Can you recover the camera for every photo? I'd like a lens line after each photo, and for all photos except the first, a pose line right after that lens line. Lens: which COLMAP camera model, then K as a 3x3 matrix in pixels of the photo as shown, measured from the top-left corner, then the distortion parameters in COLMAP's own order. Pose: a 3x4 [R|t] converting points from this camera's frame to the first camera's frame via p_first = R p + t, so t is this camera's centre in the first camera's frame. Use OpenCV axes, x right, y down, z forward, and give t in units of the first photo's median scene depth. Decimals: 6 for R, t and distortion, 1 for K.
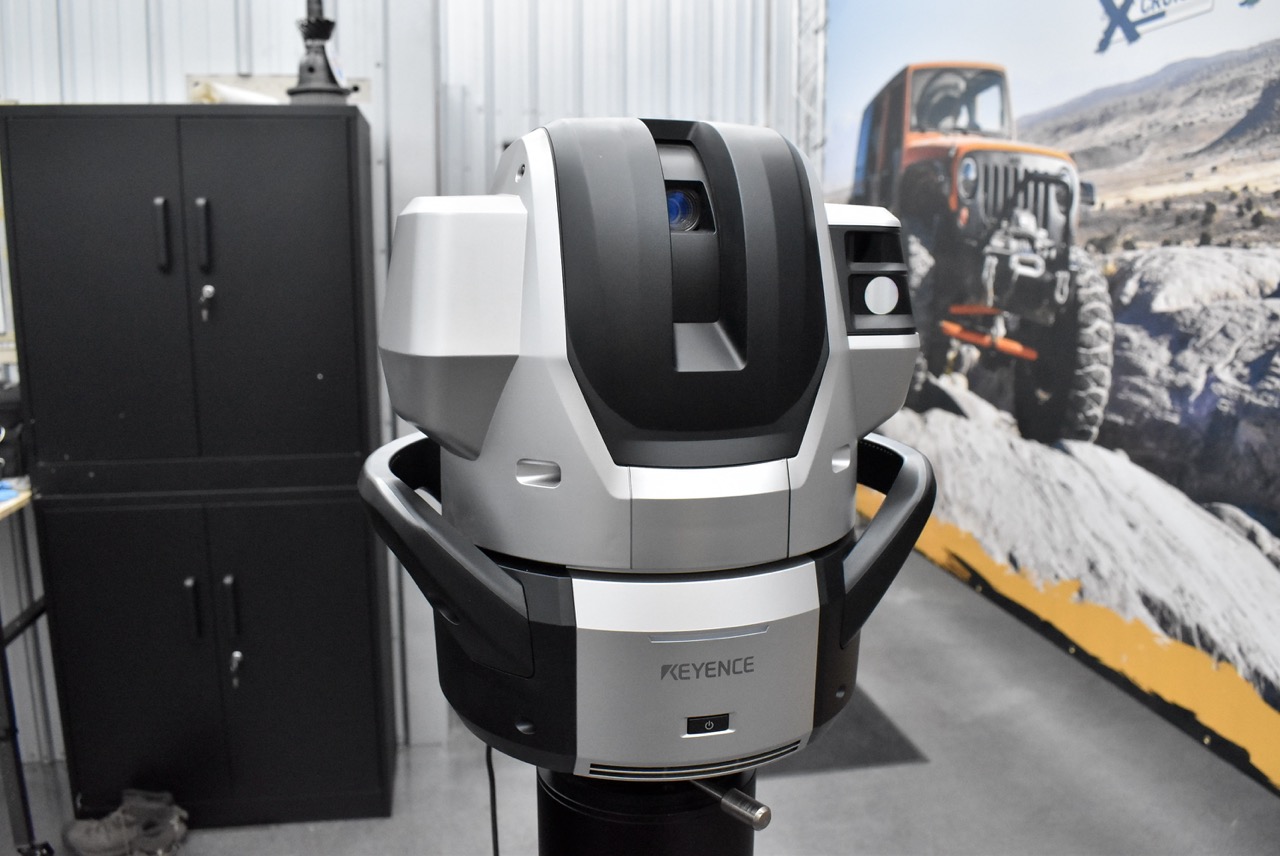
lens RADIAL K [[983.9, 0, 637.4], [0, 983.9, 436.3], [0, 0, 1]] dist [-0.101296, 0.015285]
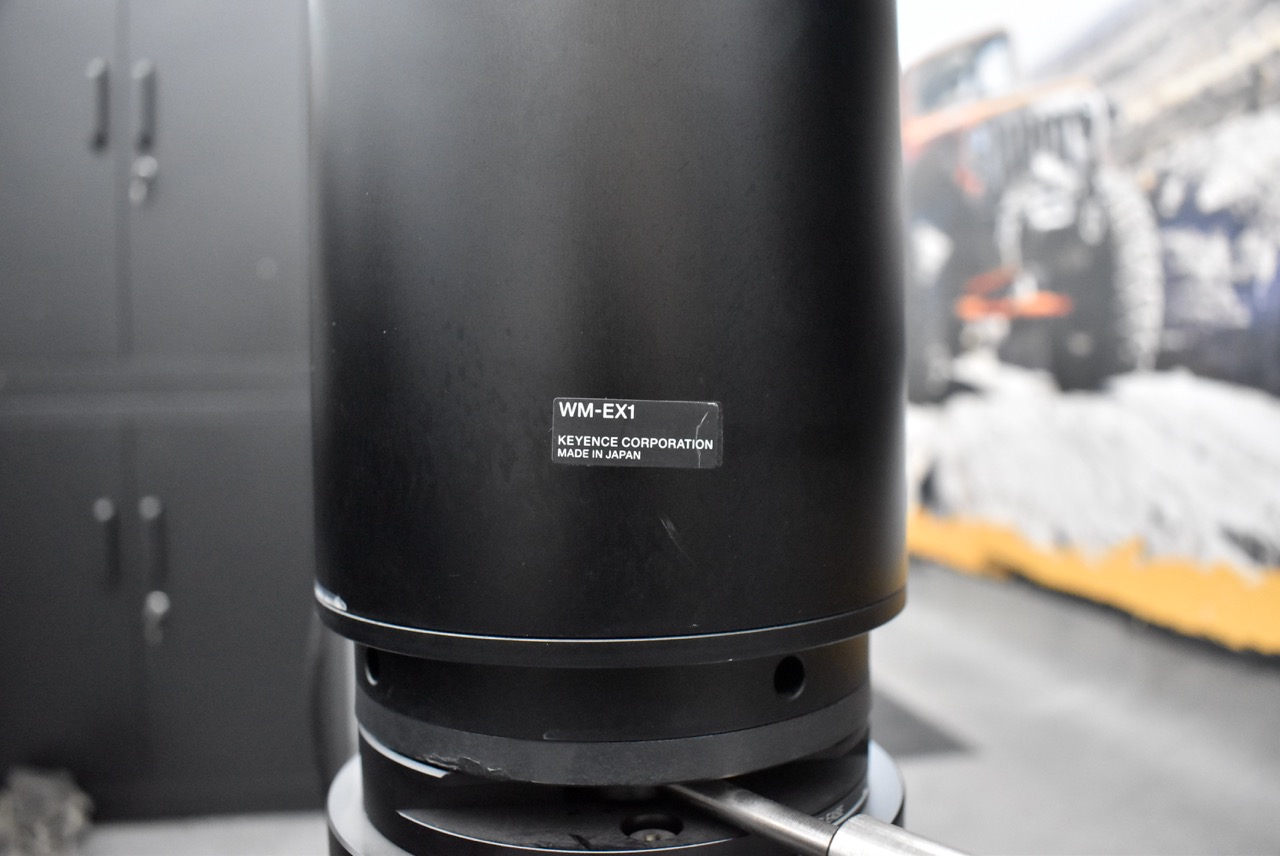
lens RADIAL K [[983.9, 0, 637.4], [0, 983.9, 436.3], [0, 0, 1]] dist [-0.101296, 0.015285]
pose [[0.999824, -0.018415, 0.003598, 0.000471], [0.018734, 0.990332, -0.137447, 0.204910], [-0.001032, 0.137490, 0.990503, 0.154754]]
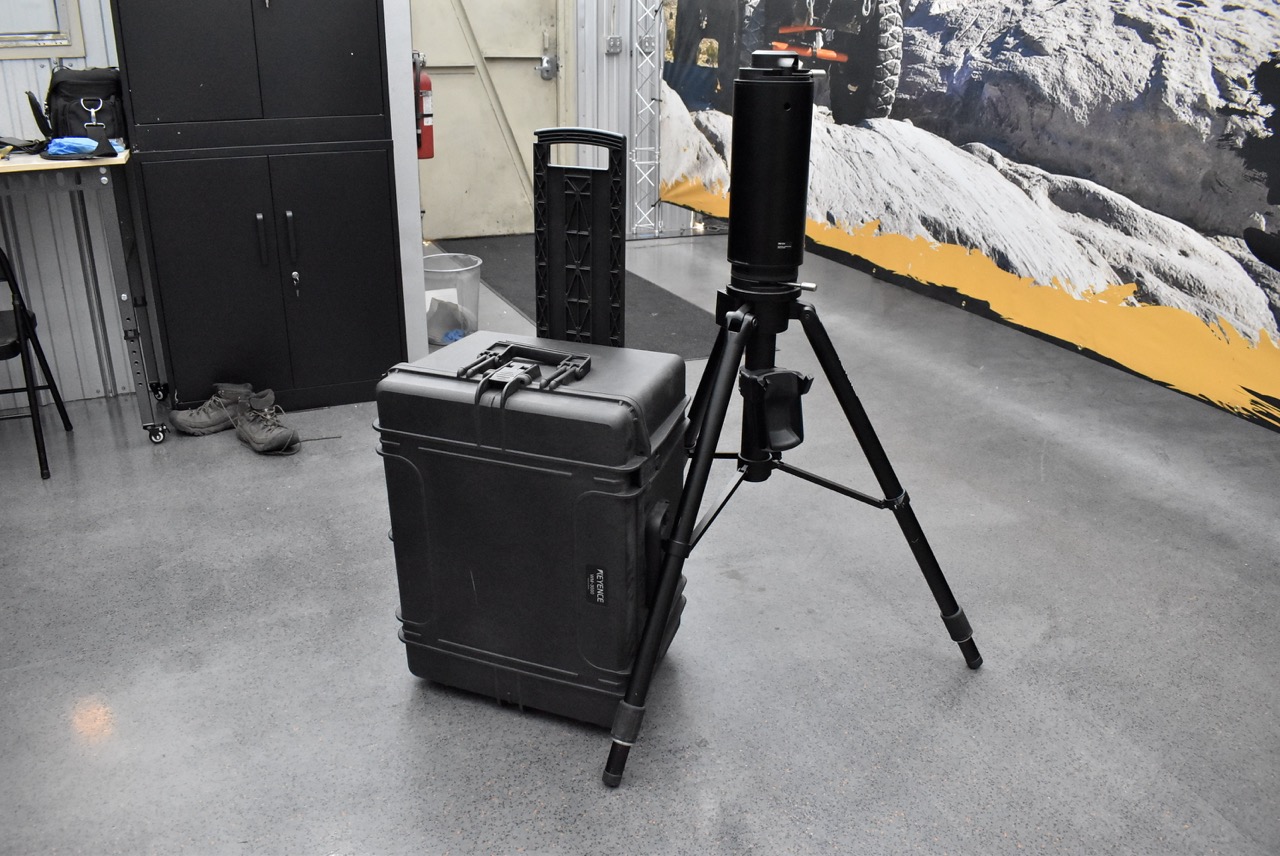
lens RADIAL K [[983.9, 0, 637.4], [0, 983.9, 436.3], [0, 0, 1]] dist [-0.101296, 0.015285]
pose [[0.976651, -0.076538, 0.200736, -0.239048], [0.033295, 0.977020, 0.210532, 0.179727], [-0.212237, -0.198933, 0.956756, -0.429339]]
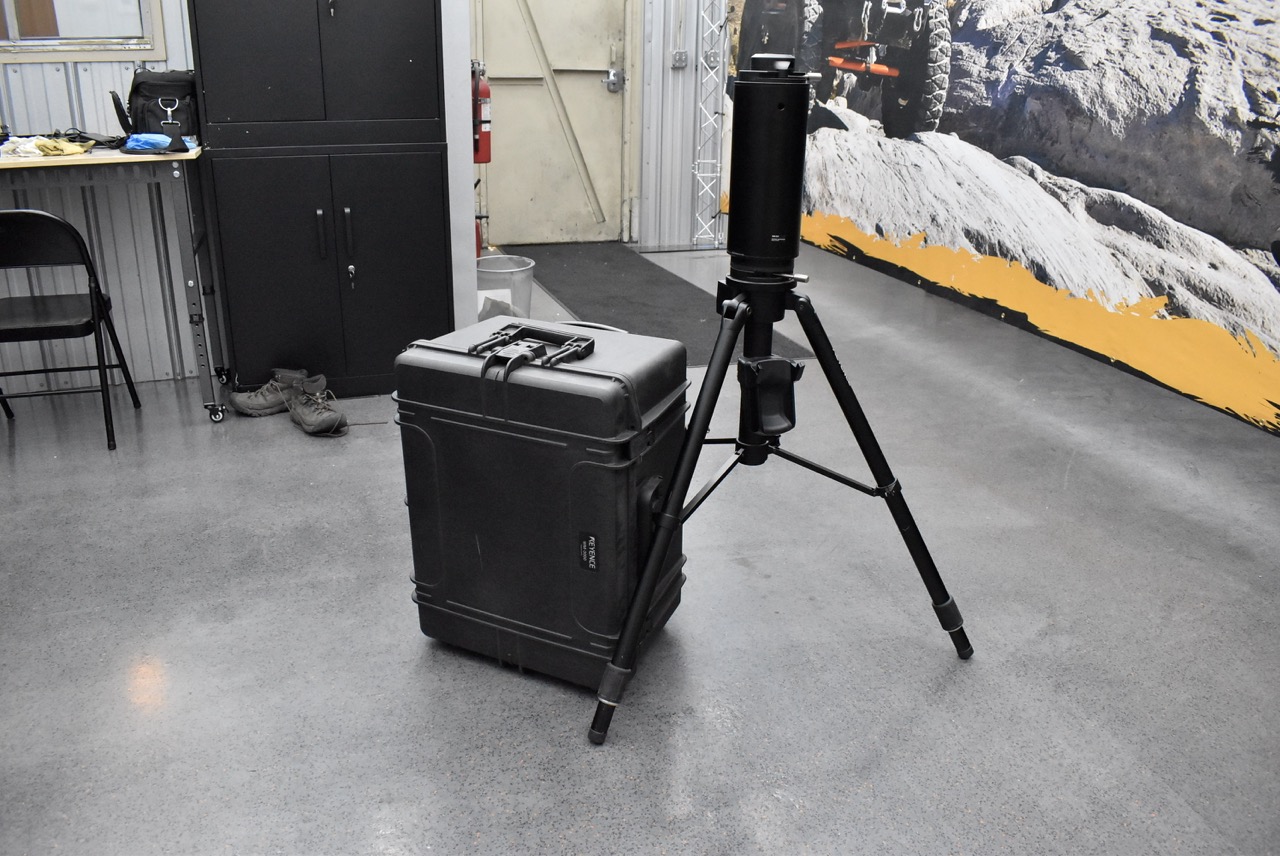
lens RADIAL K [[983.9, 0, 637.4], [0, 983.9, 436.3], [0, 0, 1]] dist [-0.101296, 0.015285]
pose [[0.991136, -0.037329, 0.127499, -0.191219], [0.012217, 0.981255, 0.192325, 0.200397], [-0.132288, -0.189062, 0.973014, -0.487924]]
